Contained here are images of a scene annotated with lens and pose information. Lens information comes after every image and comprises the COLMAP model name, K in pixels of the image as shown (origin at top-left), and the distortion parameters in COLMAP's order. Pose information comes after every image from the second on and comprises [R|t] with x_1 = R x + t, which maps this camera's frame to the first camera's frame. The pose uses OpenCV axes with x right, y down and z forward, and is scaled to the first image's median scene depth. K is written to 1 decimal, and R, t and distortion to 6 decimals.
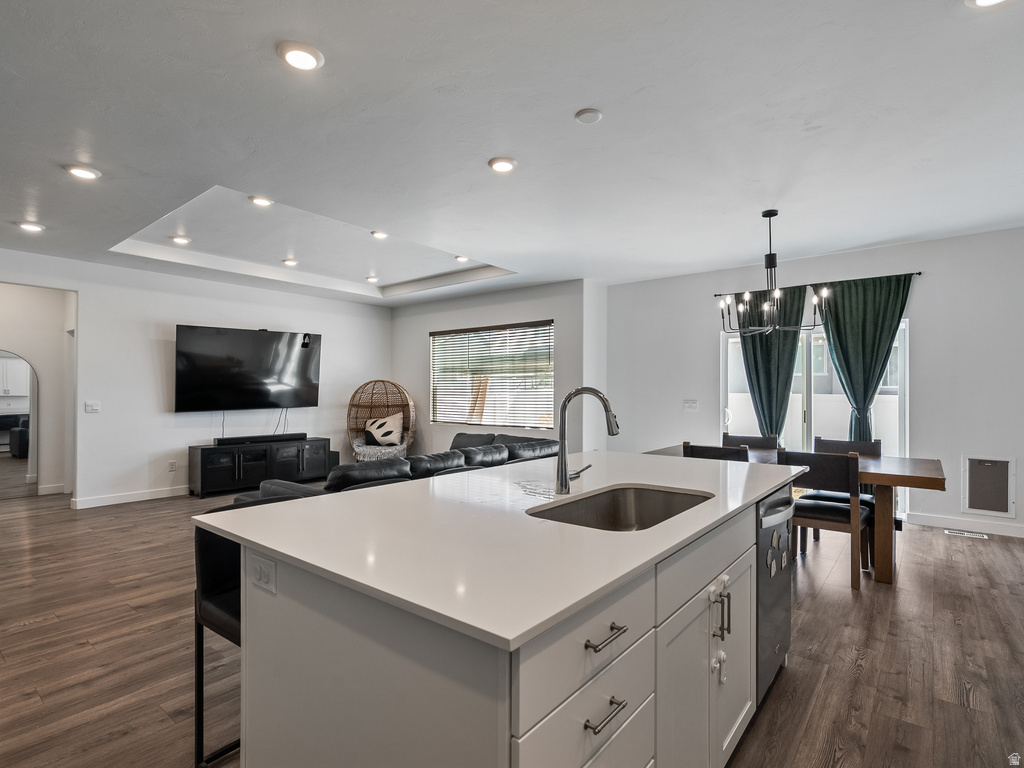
lens RADIAL K [[518.7, 0, 504.0], [0, 518.7, 381.1], [0, 0, 1]] dist [-0.002597, -0.000468]
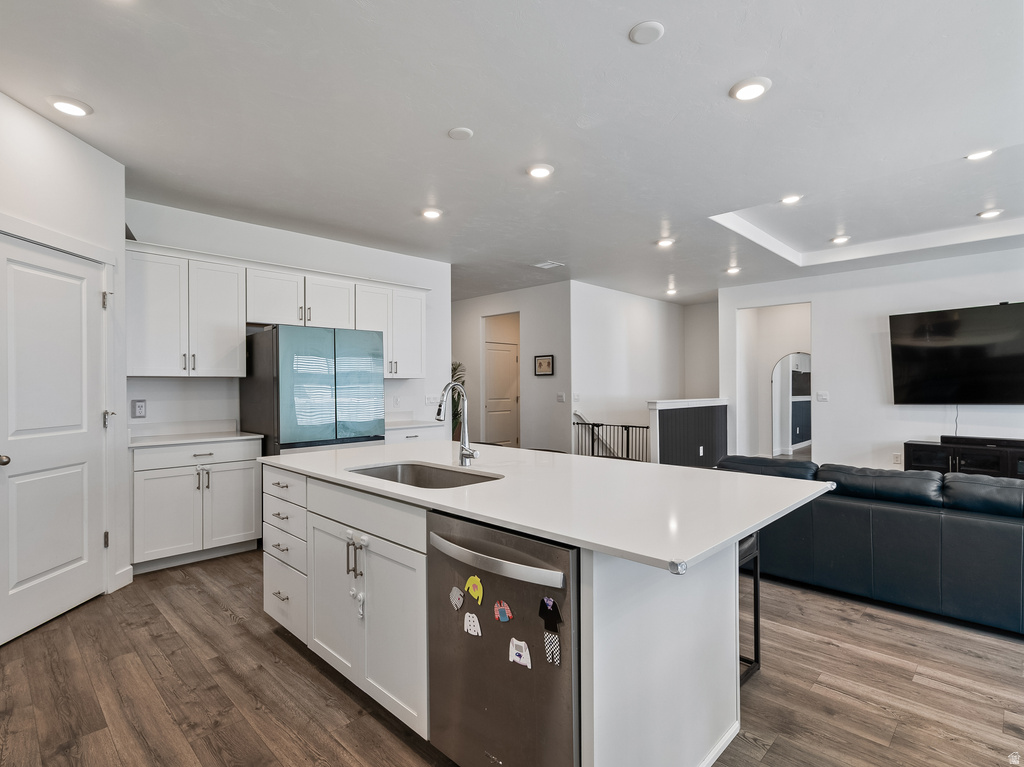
lens RADIAL K [[518.7, 0, 521.9], [0, 518.7, 379.7], [0, 0, 1]] dist [-0.002597, -0.000468]
pose [[-0.093853, -0.013114, -0.995500, 0.398774], [0.027627, 0.999494, -0.015772, 0.009570], [0.995203, -0.028983, -0.093444, 0.367245]]
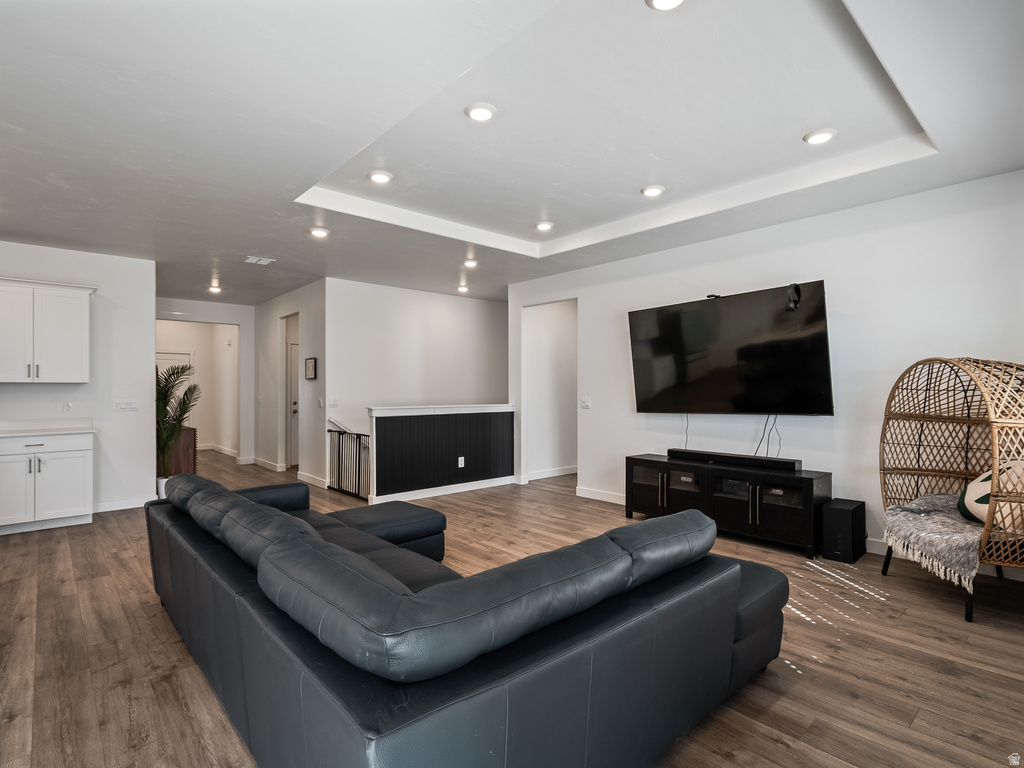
lens RADIAL K [[518.7, 0, 510.3], [0, 518.7, 385.4], [0, 0, 1]] dist [-0.002597, -0.000468]
pose [[-0.152885, -0.008996, -0.988203, 0.252444], [0.024871, 0.999607, -0.012948, 0.020338], [0.987931, -0.026557, -0.152601, 0.894680]]
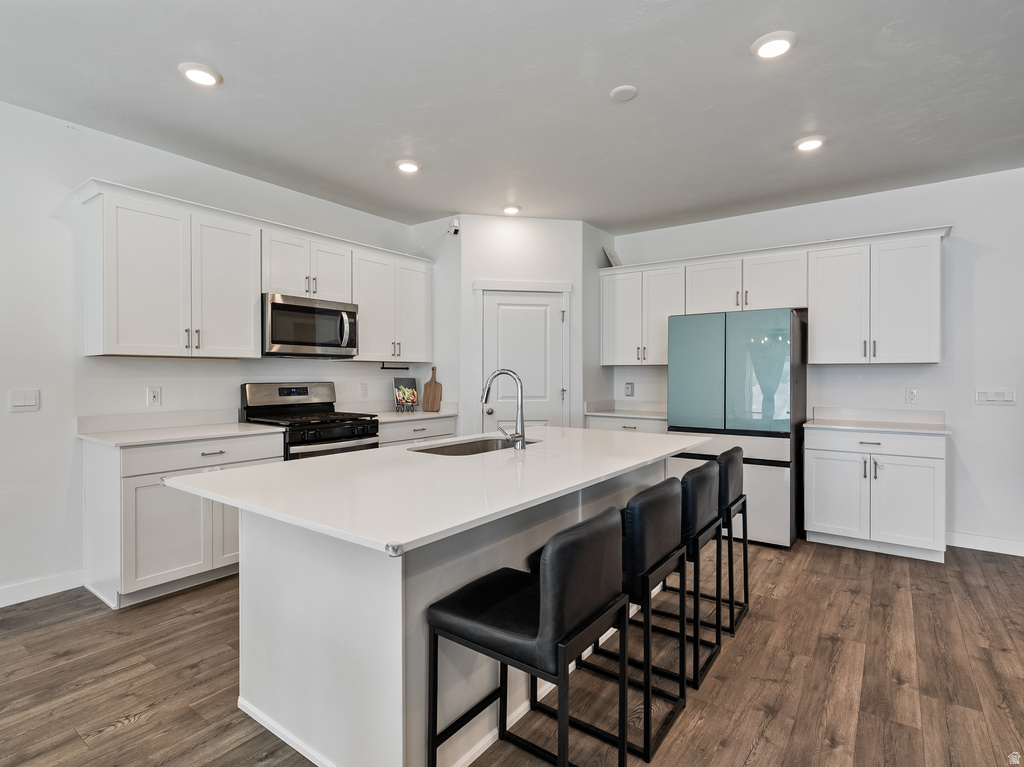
lens RADIAL K [[518.7, 0, 516.7], [0, 518.7, 375.6], [0, 0, 1]] dist [-0.002597, -0.000468]
pose [[-0.998559, -0.002030, -0.053630, 0.055851], [-0.001048, 0.999832, -0.018319, 0.015304], [0.053658, -0.018236, -0.998393, 0.671855]]
